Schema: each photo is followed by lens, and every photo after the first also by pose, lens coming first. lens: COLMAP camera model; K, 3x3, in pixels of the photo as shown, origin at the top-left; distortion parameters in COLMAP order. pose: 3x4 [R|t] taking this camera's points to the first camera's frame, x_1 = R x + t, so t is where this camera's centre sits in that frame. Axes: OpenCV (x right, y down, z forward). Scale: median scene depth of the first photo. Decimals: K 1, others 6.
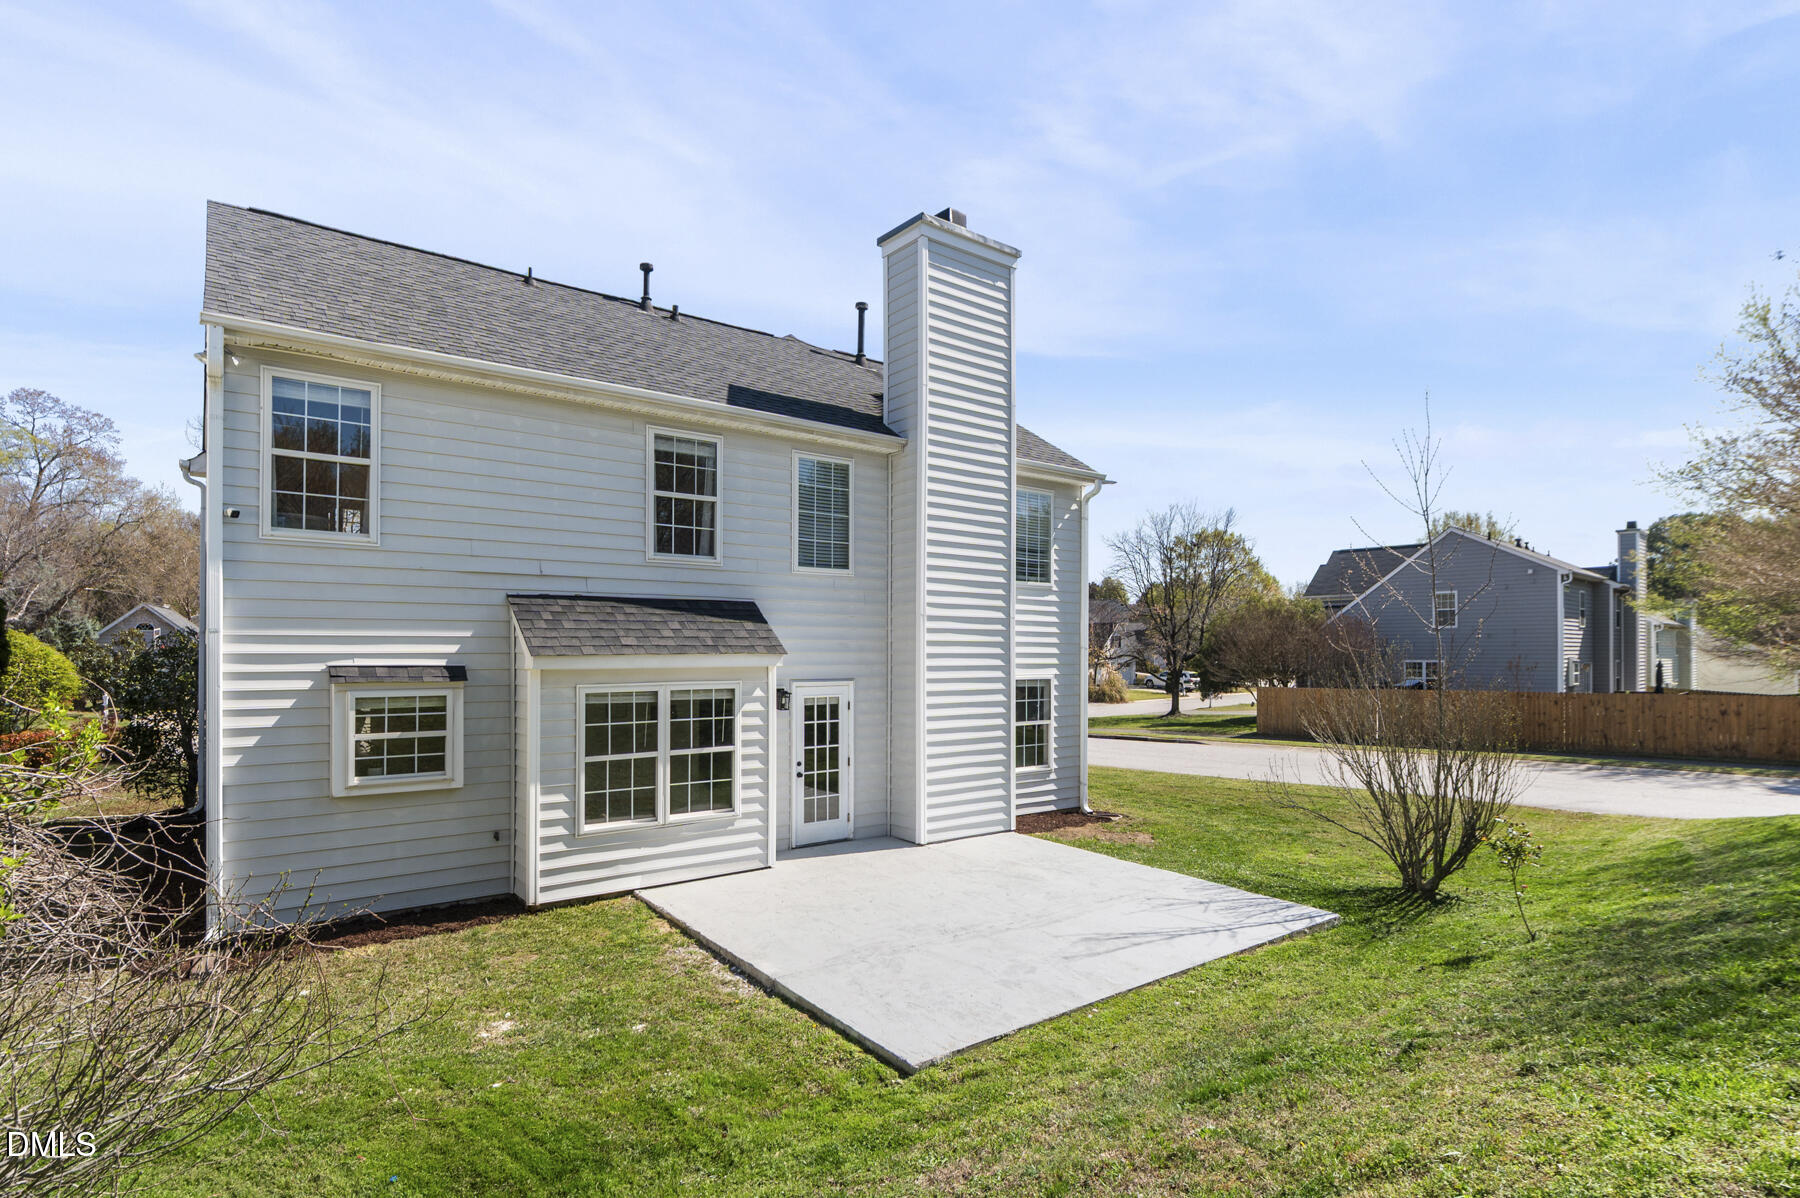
lens RADIAL K [[906.8, 0, 902.6], [0, 906.8, 646.7], [0, 0, 1]] dist [0.000352, -0.000104]
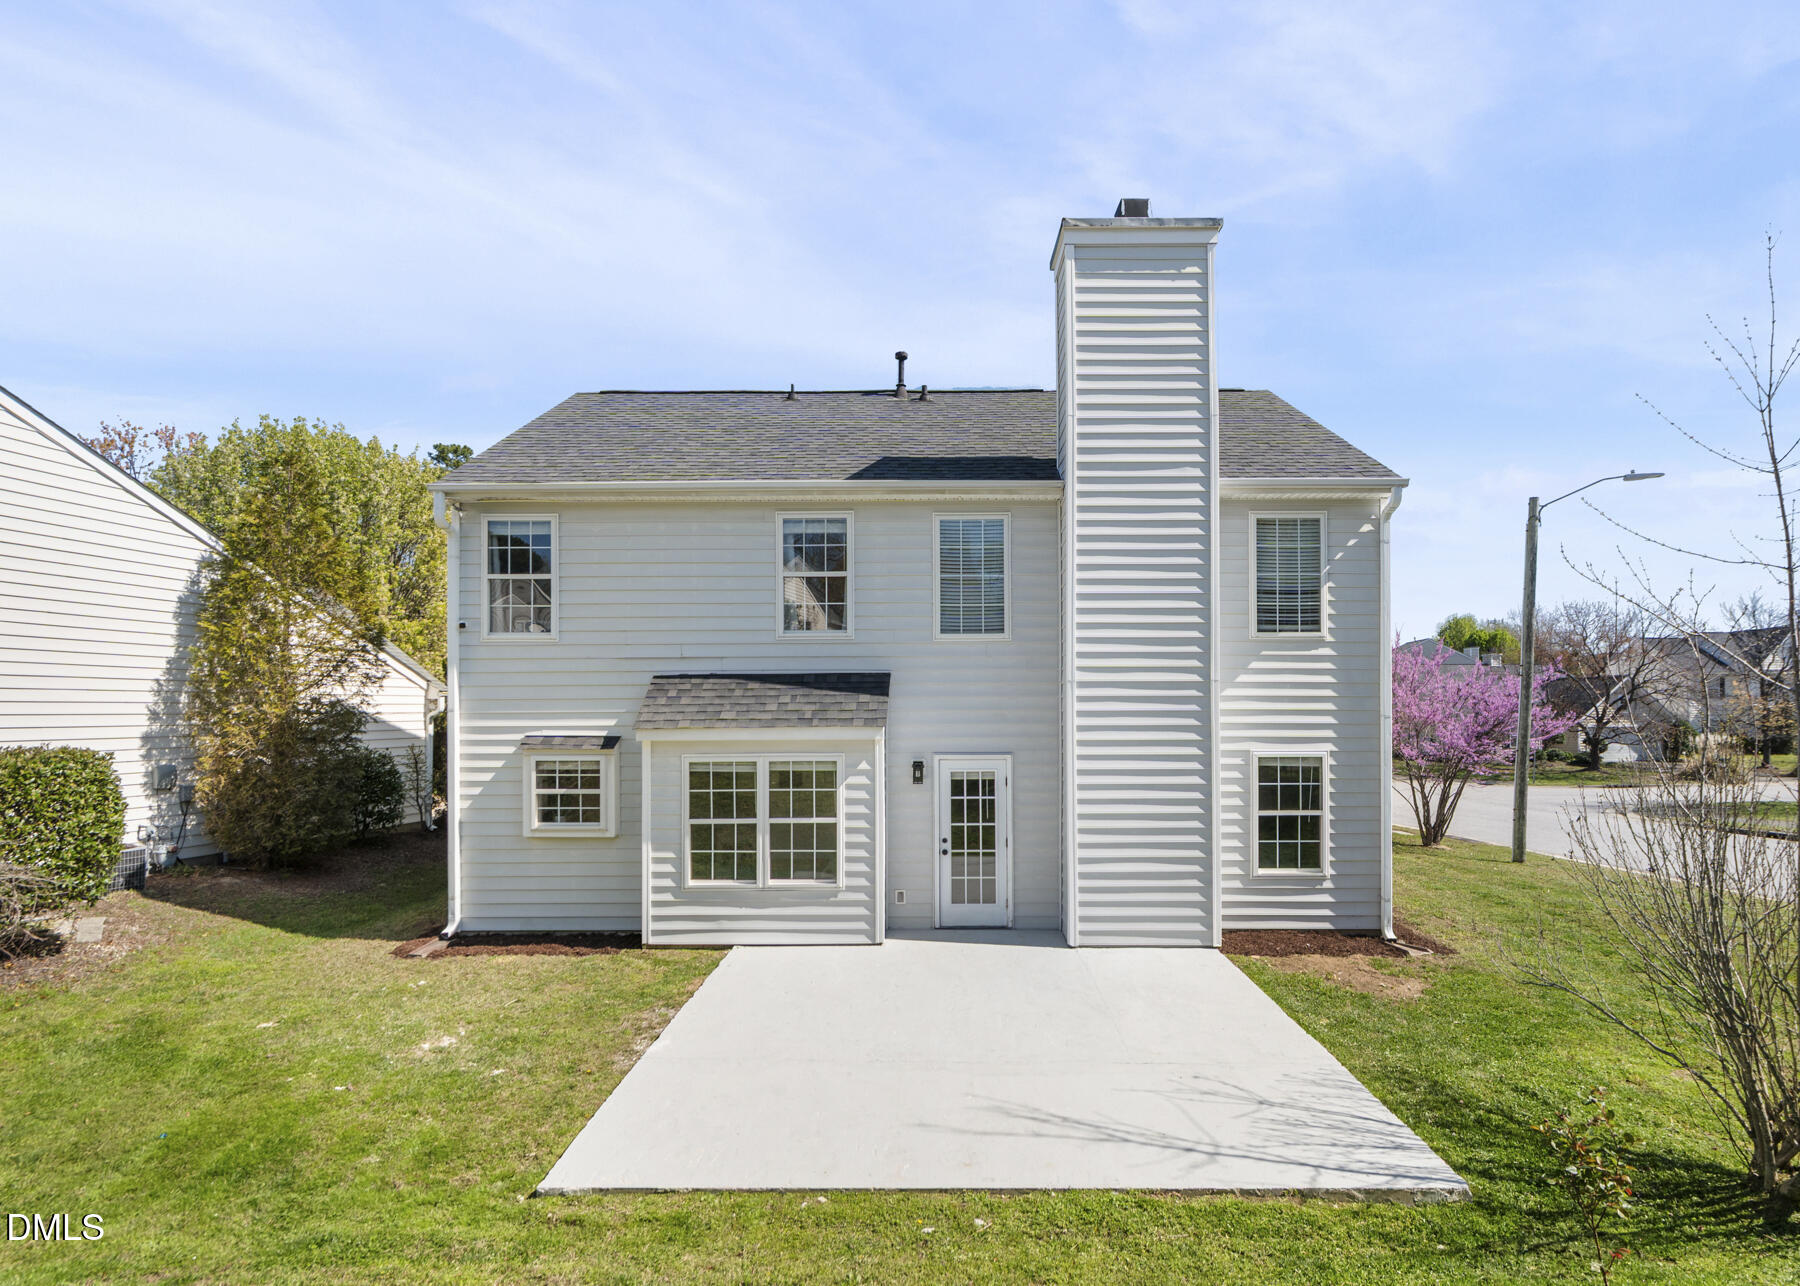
lens RADIAL K [[859.8, 0, 900.5], [0, 859.8, 700.6], [0, 0, 1]] dist [-0.002053, -0.000177]
pose [[0.790696, -0.009631, -0.612133, 0.449782], [0.007663, 0.999954, -0.005834, -0.014658], [0.612161, -0.000078, 0.790733, 0.285882]]
